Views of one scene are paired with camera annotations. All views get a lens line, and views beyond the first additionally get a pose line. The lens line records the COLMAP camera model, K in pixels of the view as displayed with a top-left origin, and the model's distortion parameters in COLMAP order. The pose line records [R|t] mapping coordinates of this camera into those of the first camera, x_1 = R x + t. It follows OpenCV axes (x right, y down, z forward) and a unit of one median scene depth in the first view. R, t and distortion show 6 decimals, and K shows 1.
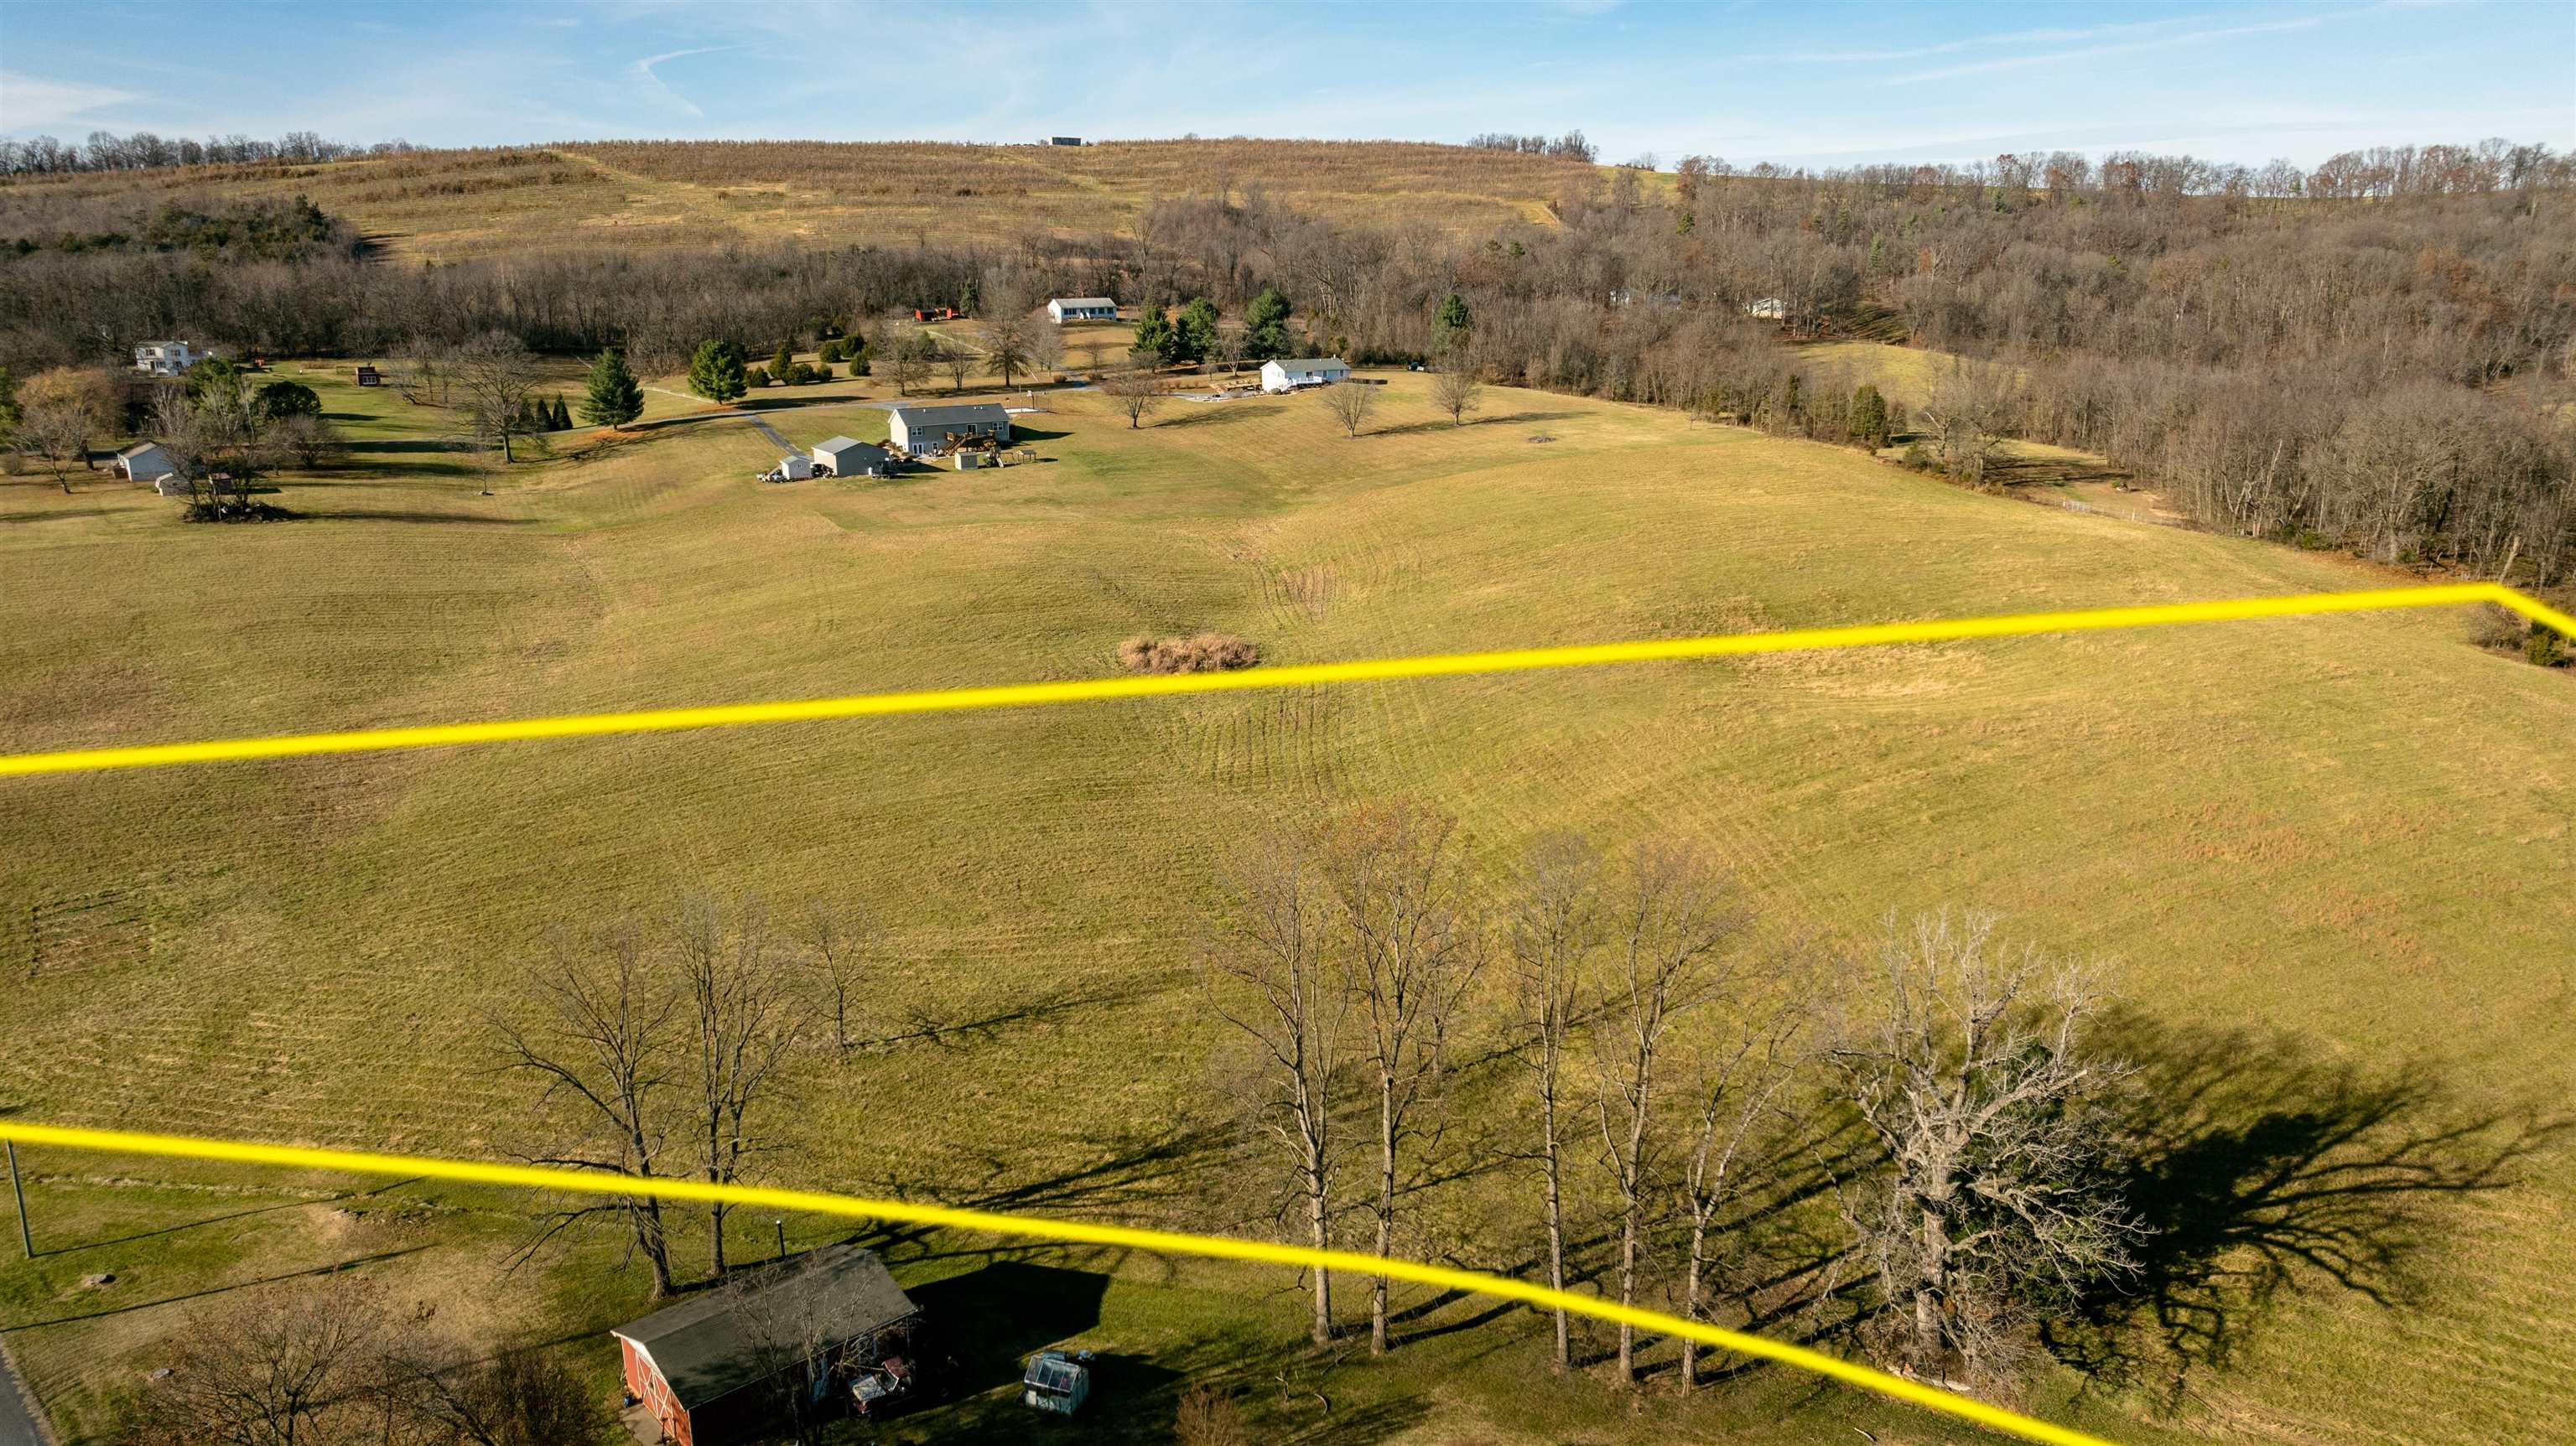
lens RADIAL K [[1811.7, 0, 1292.5], [0, 1811.7, 723.1], [0, 0, 1]] dist [-0.029522, 0.026907]
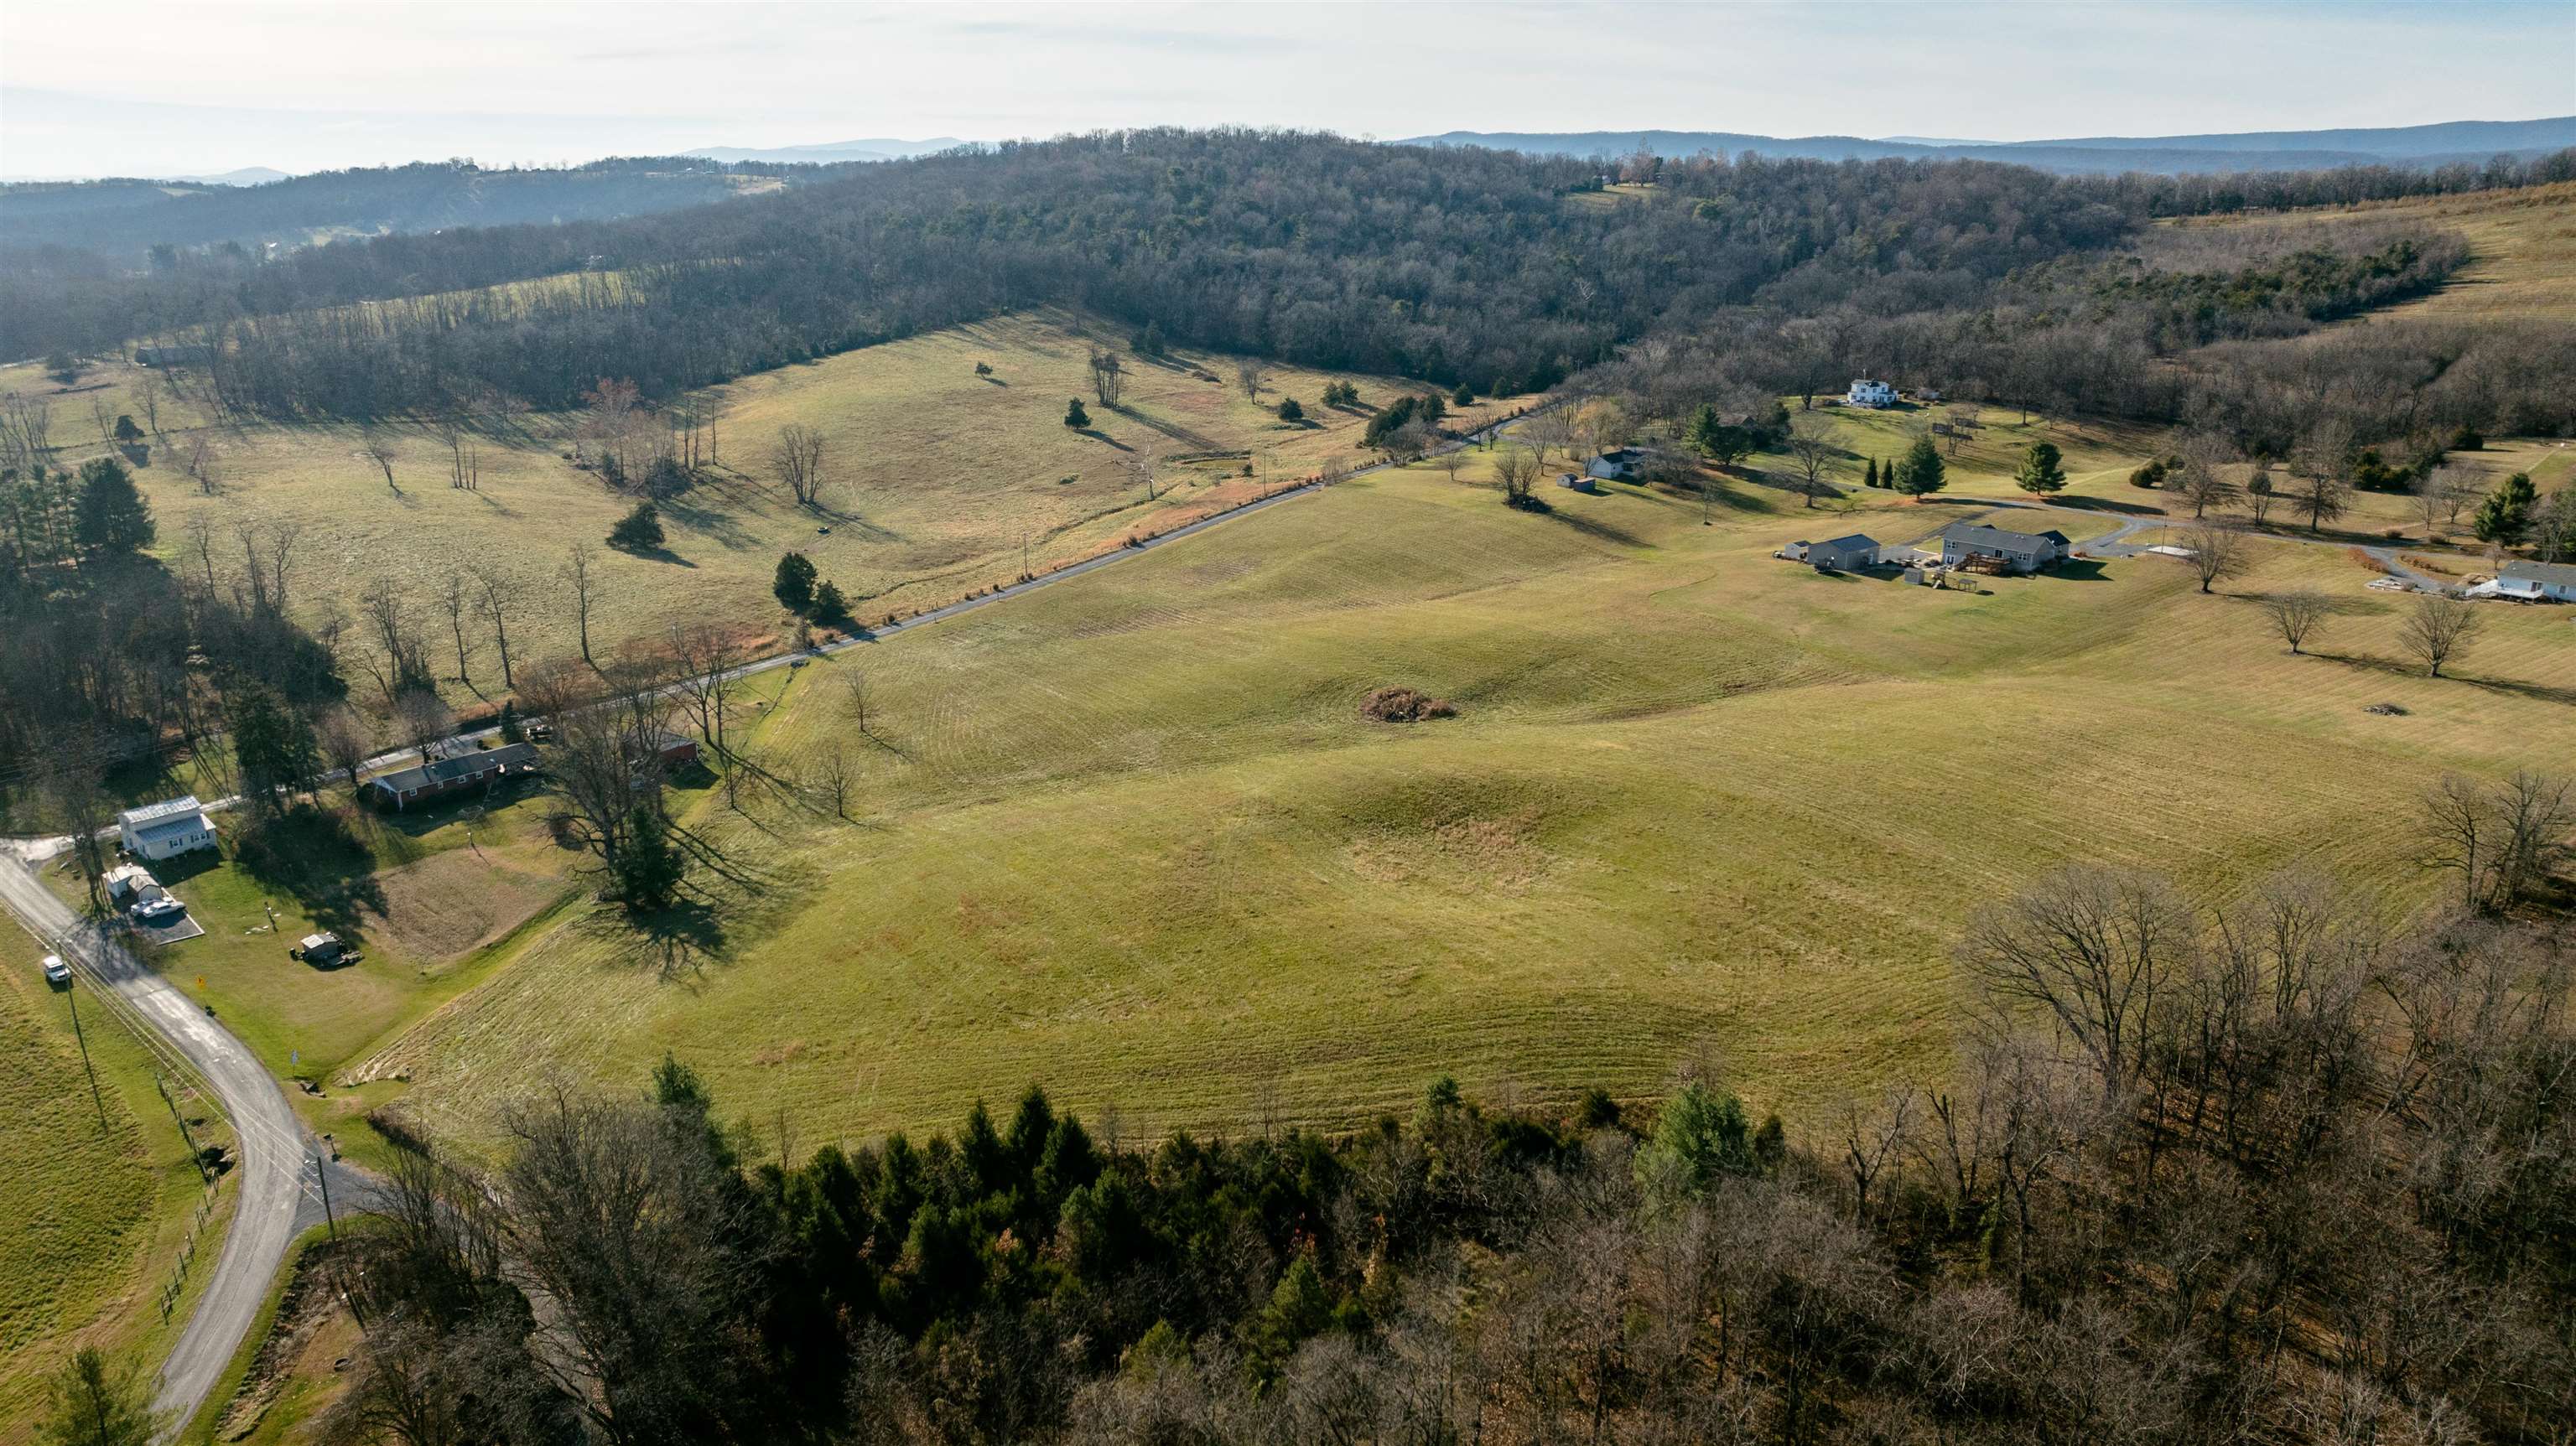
lens RADIAL K [[1811.7, 0, 1273.9], [0, 1811.7, 734.6], [0, 0, 1]] dist [-0.029522, 0.026907]
pose [[0.150395, 0.293376, -0.944093, 0.883128], [-0.252530, 0.934675, 0.250222, -0.237920], [0.955829, 0.200780, 0.214657, 0.386058]]
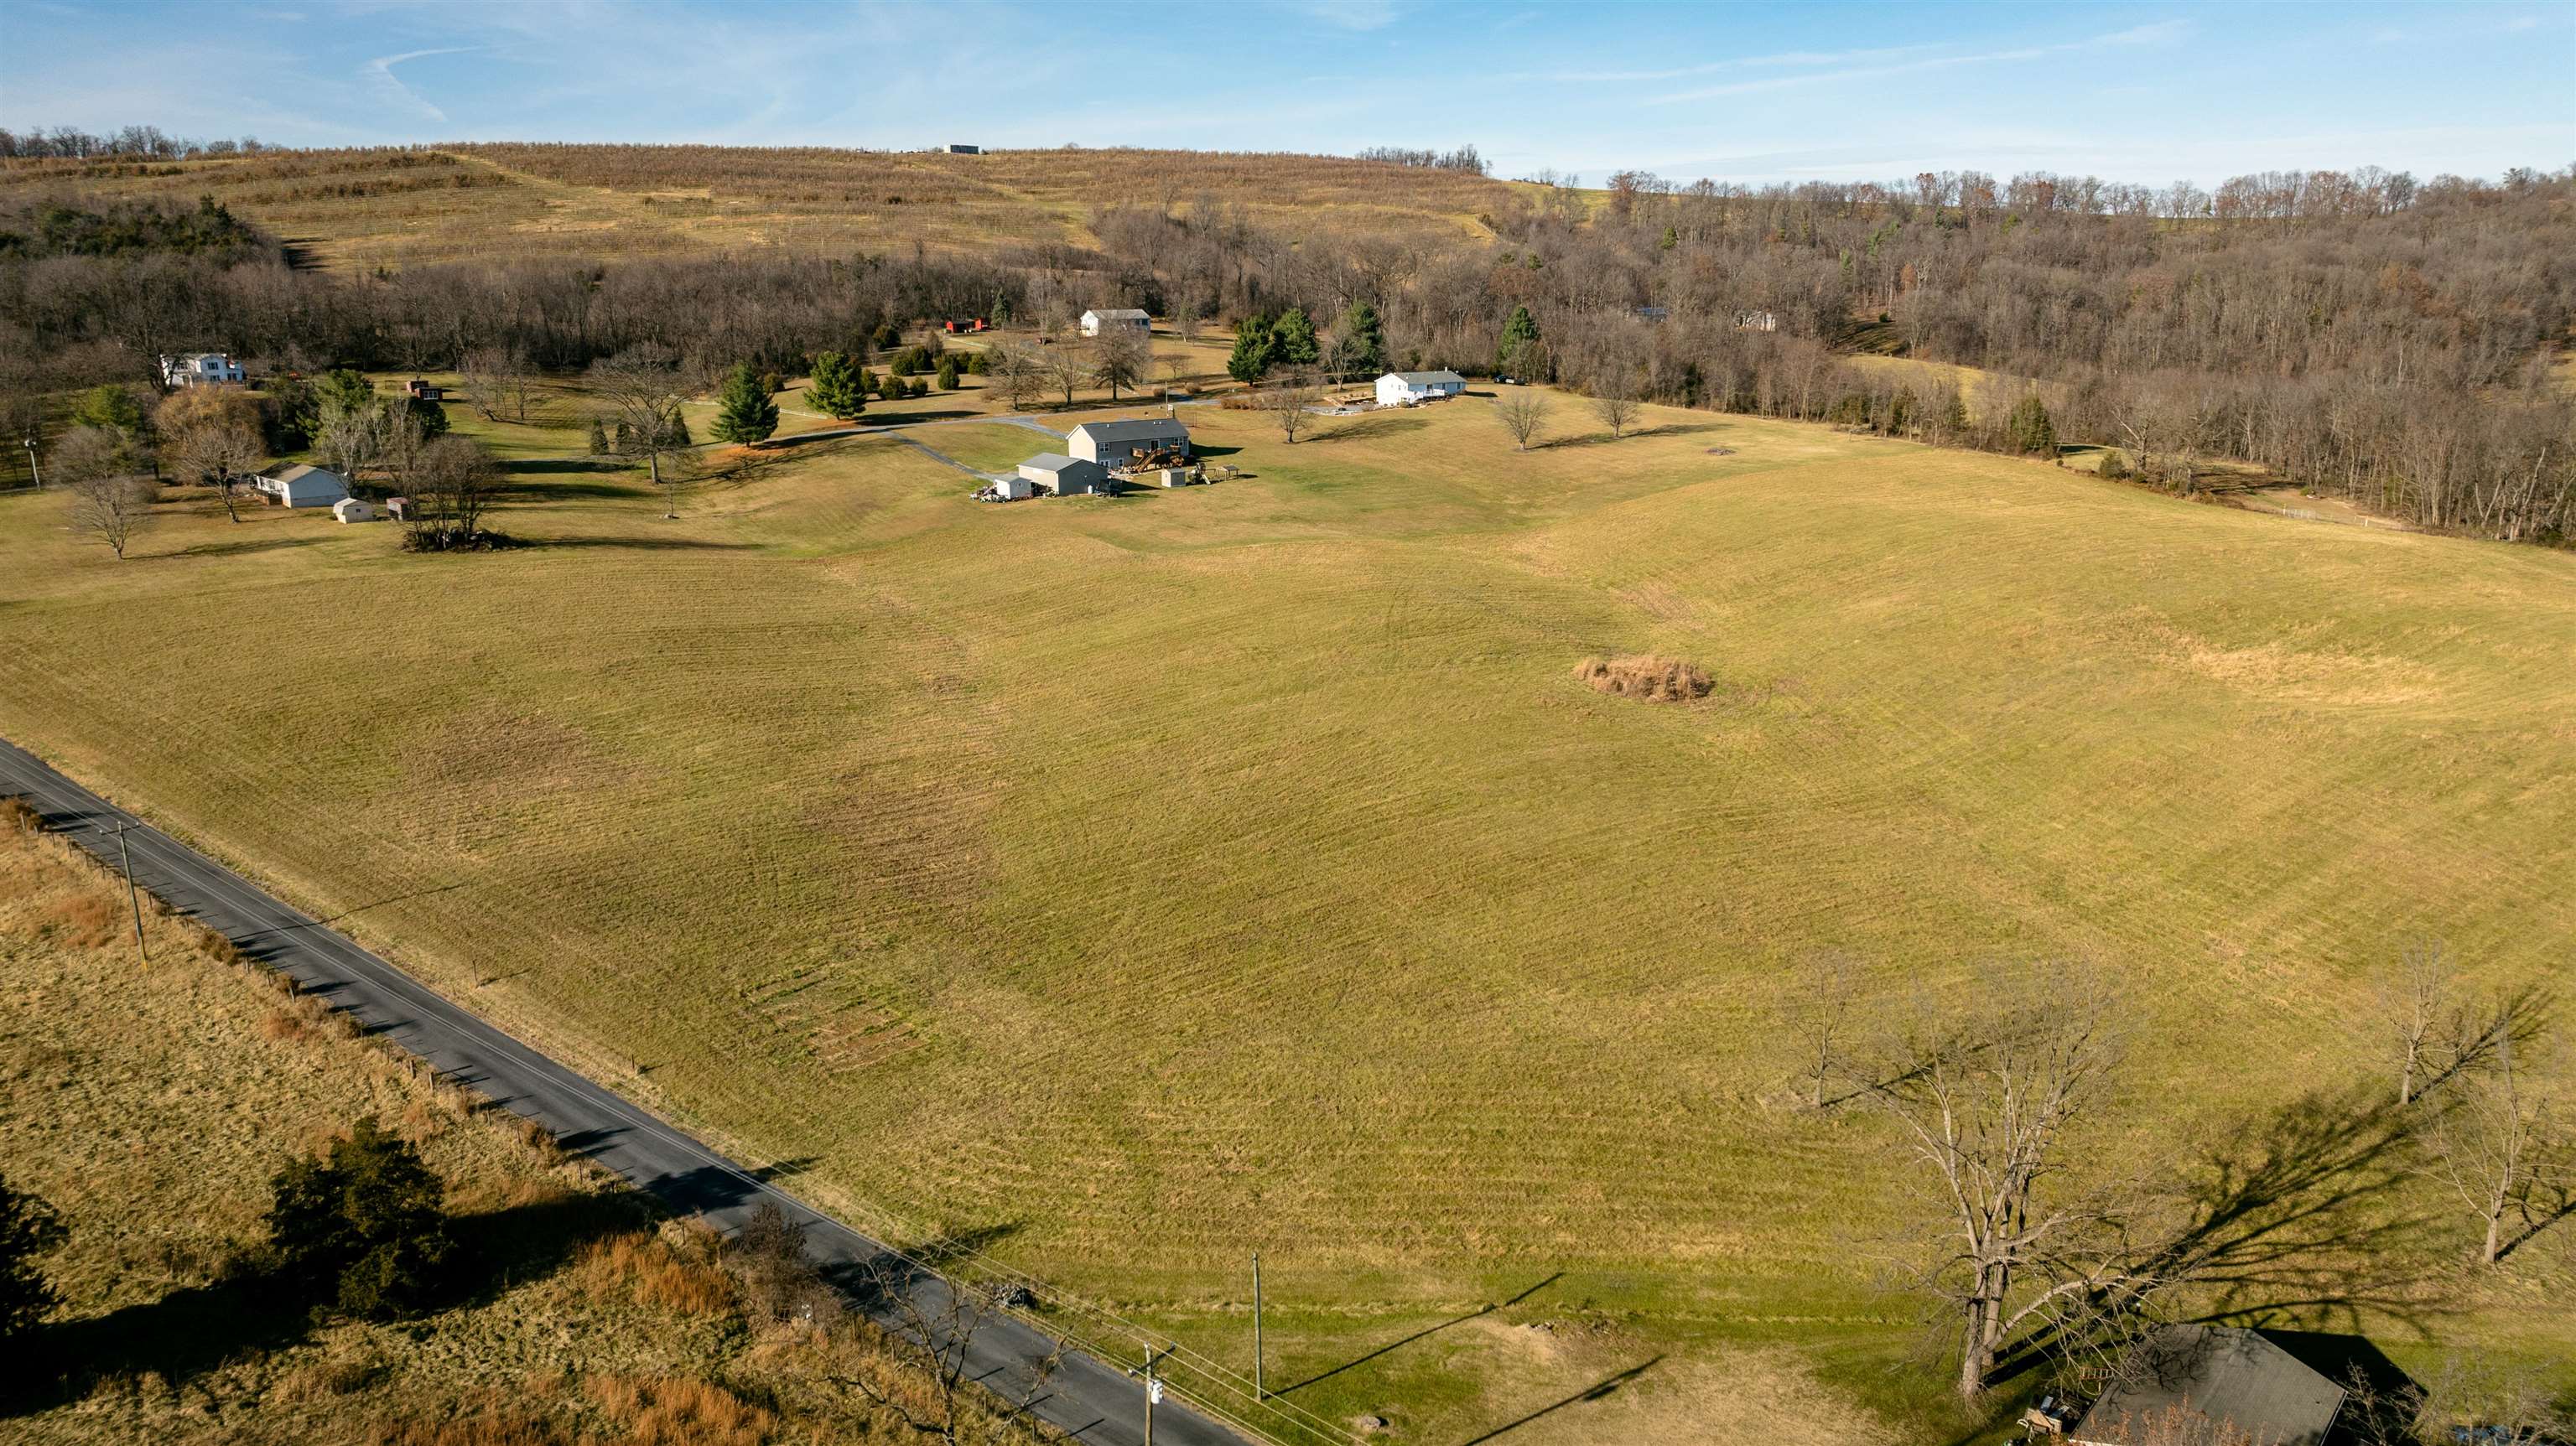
lens RADIAL K [[1811.7, 0, 1291.8], [0, 1811.7, 716.8], [0, 0, 1]] dist [-0.029522, 0.026907]
pose [[0.992387, -0.024068, 0.120788, -0.238025], [0.025249, 0.999647, -0.008255, -0.008387], [-0.120547, 0.011242, 0.992644, 0.038610]]
